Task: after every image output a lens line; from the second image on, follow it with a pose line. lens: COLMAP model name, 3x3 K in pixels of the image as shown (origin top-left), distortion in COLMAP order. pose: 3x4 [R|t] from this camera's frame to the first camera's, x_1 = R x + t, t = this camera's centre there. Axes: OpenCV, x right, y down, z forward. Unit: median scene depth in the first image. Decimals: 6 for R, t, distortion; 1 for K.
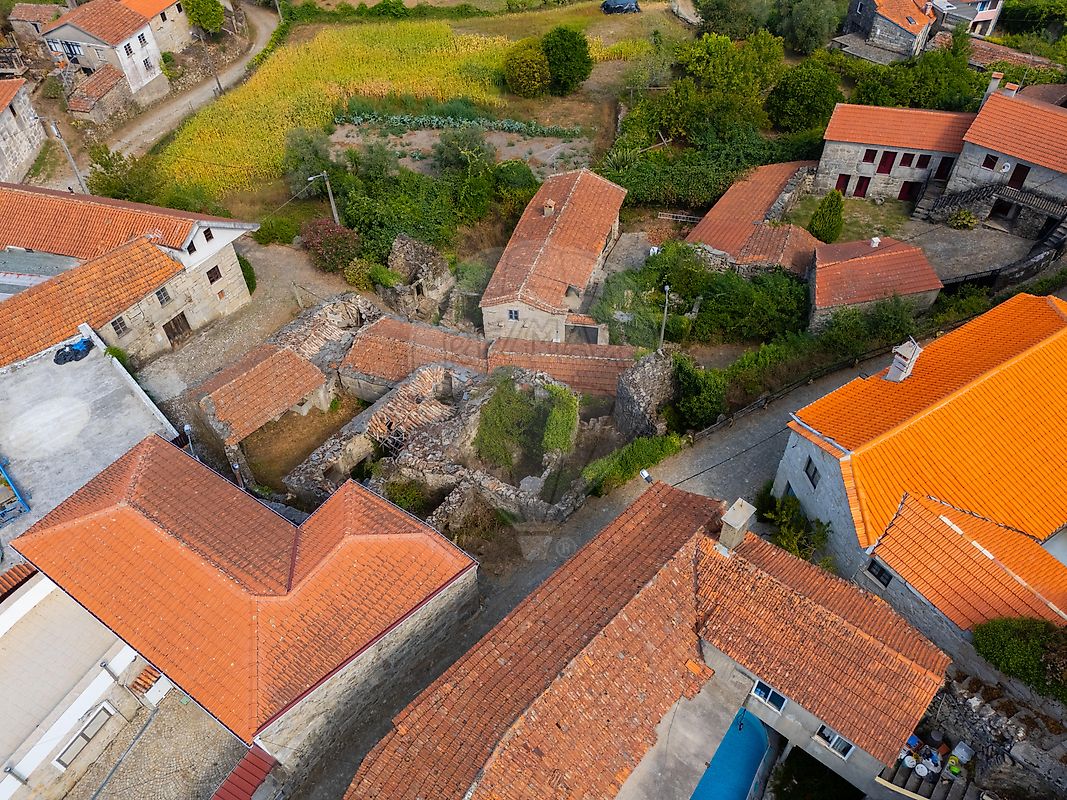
lens RADIAL K [[787.3, 0, 529.9], [0, 787.3, 404.8], [0, 0, 1]] dist [0.081590, -0.052870]
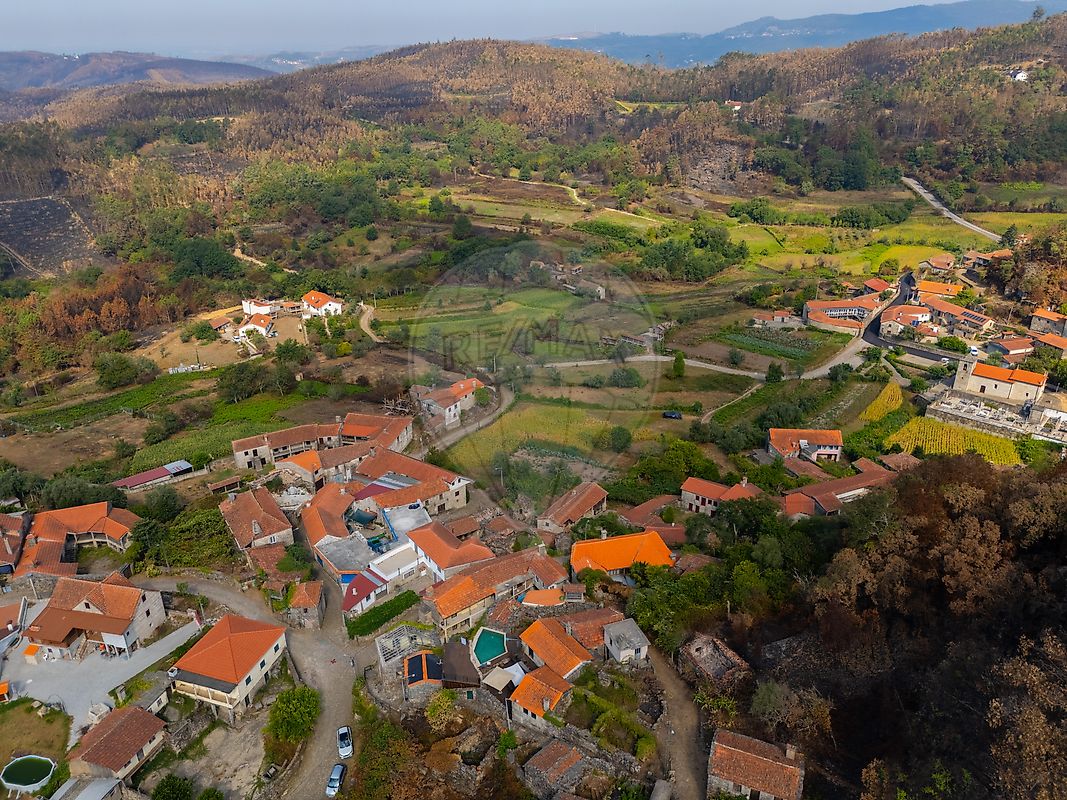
lens RADIAL K [[787.3, 0, 533.3], [0, 787.3, 401.1], [0, 0, 1]] dist [0.081590, -0.052870]
pose [[0.946837, 0.146824, -0.286255, 0.534237], [-0.241710, 0.911861, -0.331791, 0.344371], [0.212309, 0.383343, 0.898873, -1.381200]]
